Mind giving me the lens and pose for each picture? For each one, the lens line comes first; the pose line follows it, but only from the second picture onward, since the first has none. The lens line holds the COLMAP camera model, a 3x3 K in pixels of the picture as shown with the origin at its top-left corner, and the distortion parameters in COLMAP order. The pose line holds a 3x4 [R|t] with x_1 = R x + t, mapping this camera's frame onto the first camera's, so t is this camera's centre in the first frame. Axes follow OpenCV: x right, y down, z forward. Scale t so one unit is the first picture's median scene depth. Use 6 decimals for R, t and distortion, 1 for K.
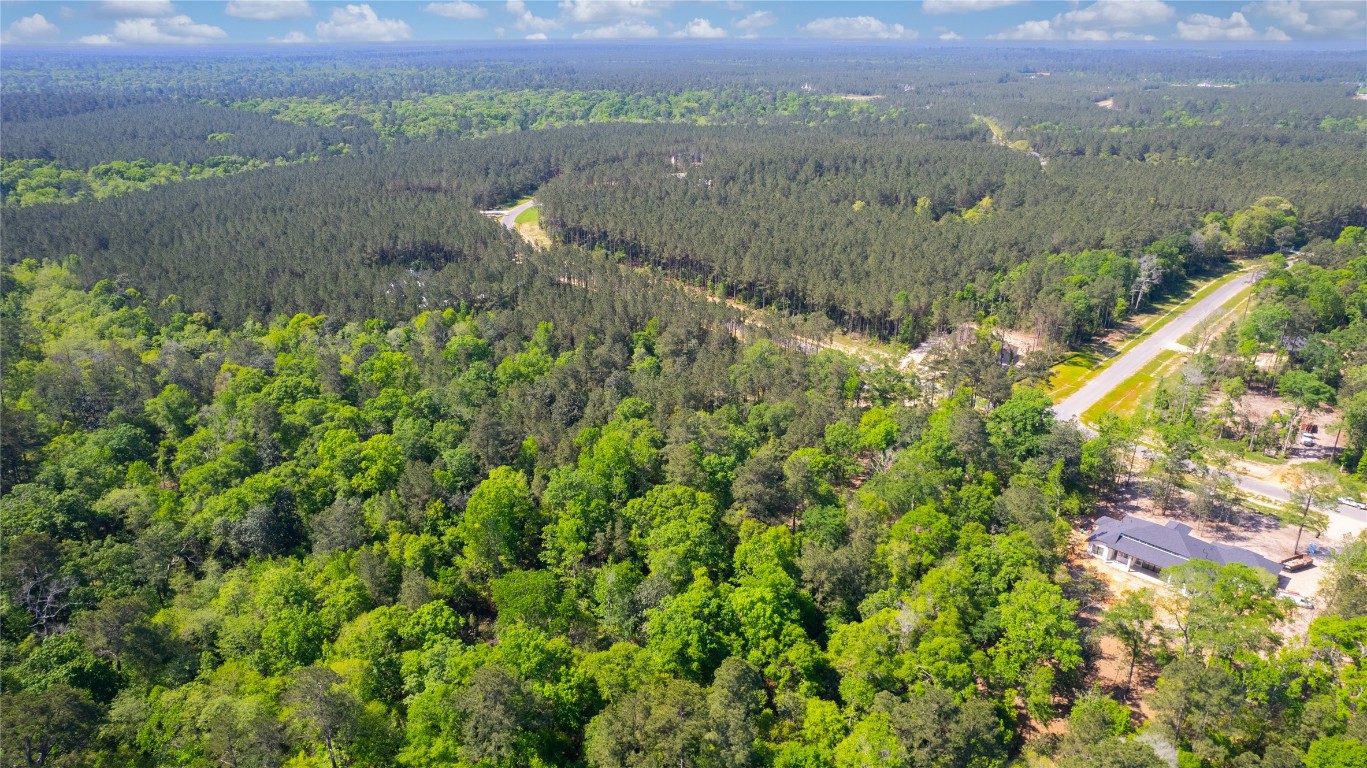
lens RADIAL K [[941.1, 0, 681.3], [0, 941.1, 379.2], [0, 0, 1]] dist [-0.099799, 0.105782]
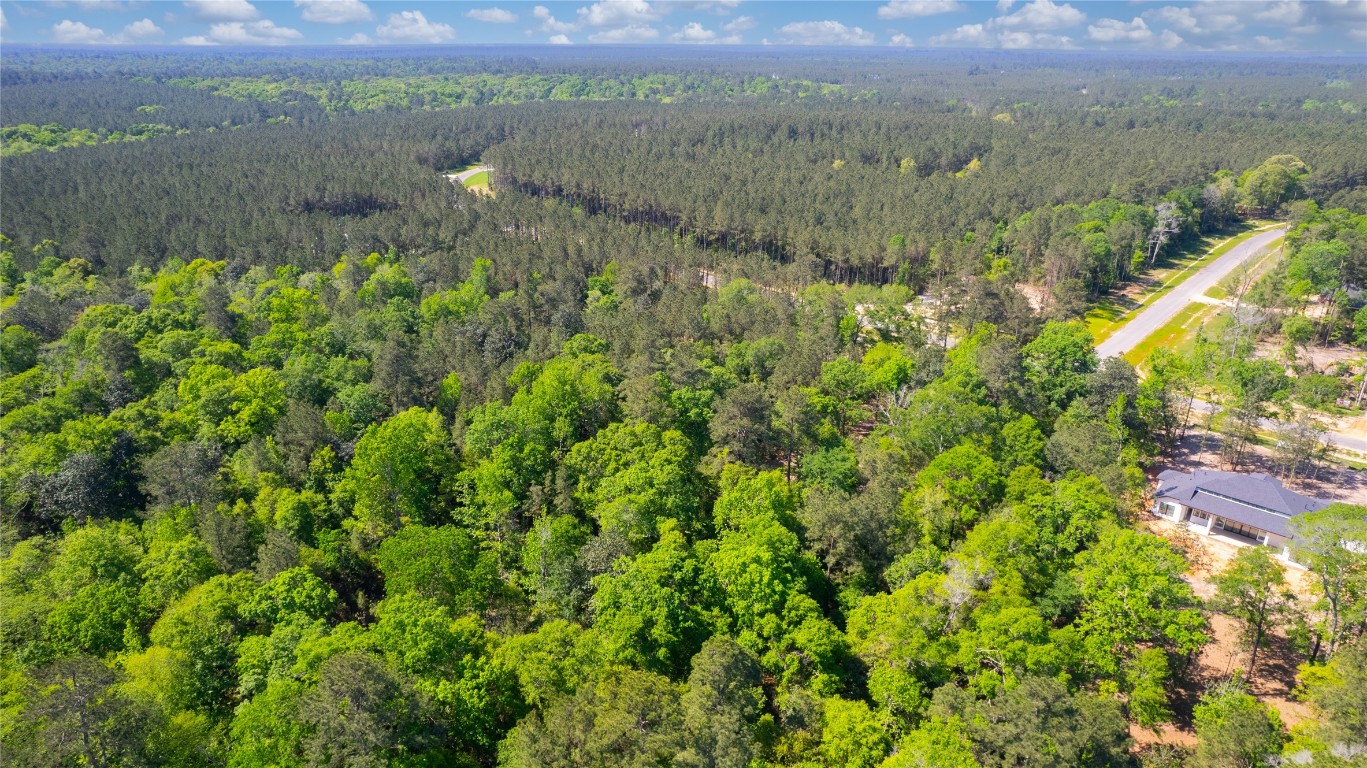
lens RADIAL K [[935.1, 0, 683.5], [0, 935.1, 384.0], [0, 0, 1]] dist [-0.094632, 0.096352]
pose [[0.999178, -0.000472, 0.040526, 0.001470], [0.000720, 0.999981, -0.006101, 0.059166], [-0.040522, 0.006125, 0.999160, 0.164591]]
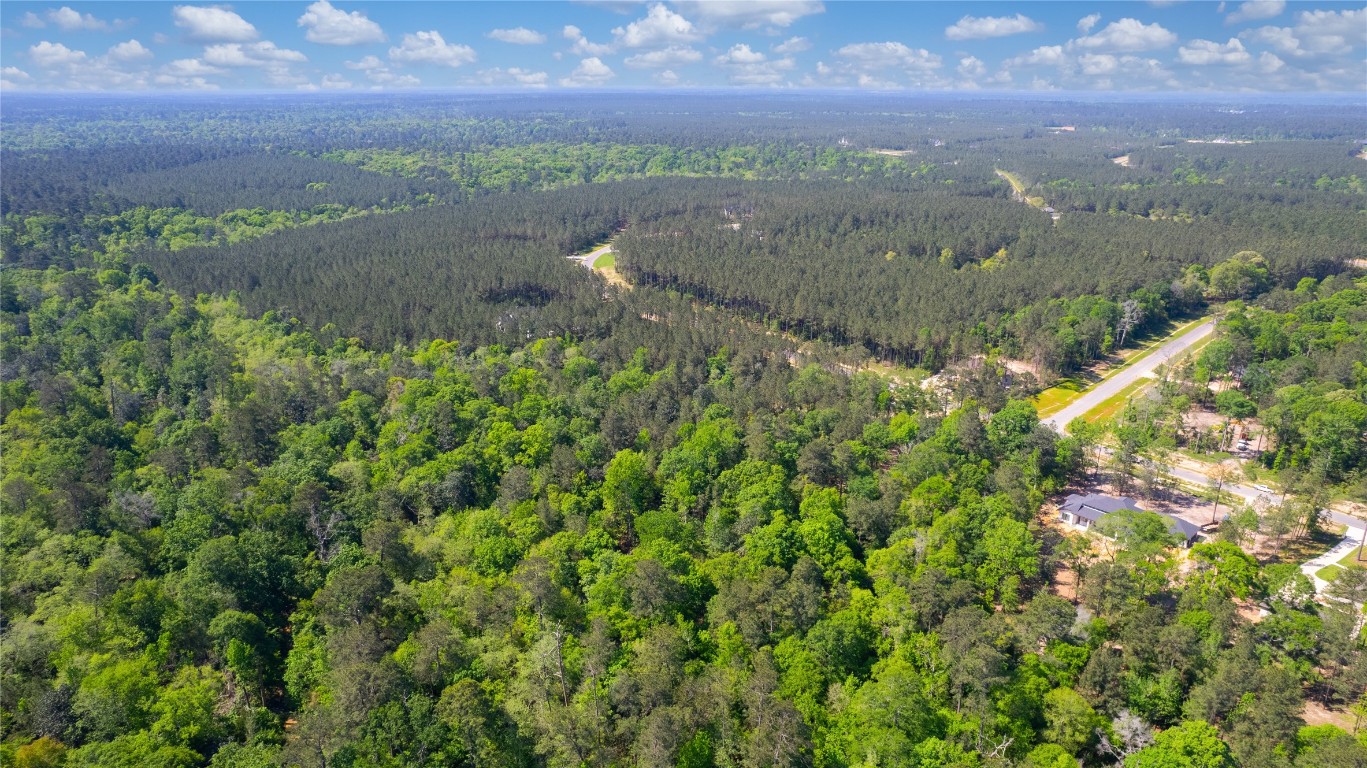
lens RADIAL K [[935.1, 0, 683.5], [0, 935.1, 384.0], [0, 0, 1]] dist [-0.094632, 0.096352]
pose [[0.999381, 0.013233, -0.032586, -0.048294], [-0.014460, 0.999184, -0.037719, 0.036434], [0.032061, 0.038167, 0.998757, -0.269804]]
